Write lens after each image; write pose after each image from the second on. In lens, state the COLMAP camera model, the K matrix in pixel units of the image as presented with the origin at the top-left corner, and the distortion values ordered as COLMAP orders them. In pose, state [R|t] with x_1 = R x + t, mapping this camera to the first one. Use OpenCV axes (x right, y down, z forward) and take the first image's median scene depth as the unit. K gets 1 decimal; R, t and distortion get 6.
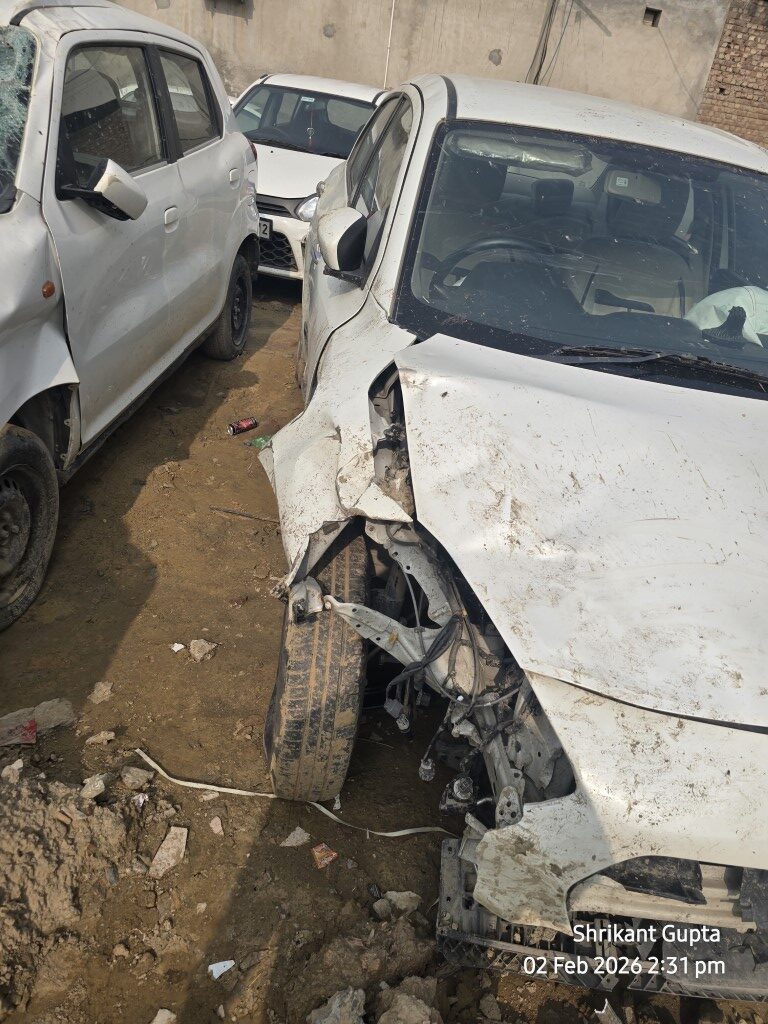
lens RADIAL K [[736.6, 0, 386.2], [0, 736.6, 489.3], [0, 0, 1]] dist [0.081423, -0.097014]
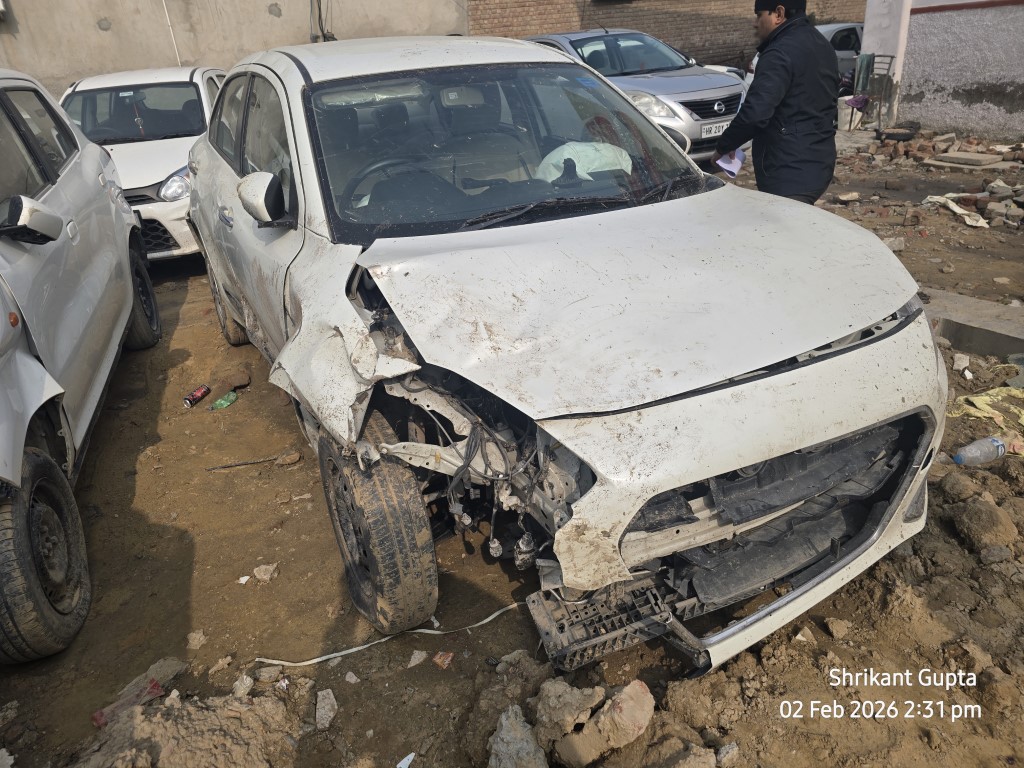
lens RADIAL K [[736.6, 0, 508.6], [0, 736.6, 321.4], [0, 0, 1]] dist [0.081423, -0.097014]
pose [[0.894396, -0.344408, 0.285376, -0.137798], [0.373260, 0.926271, -0.051953, 0.074307], [-0.246442, 0.152986, 0.957006, -0.268003]]
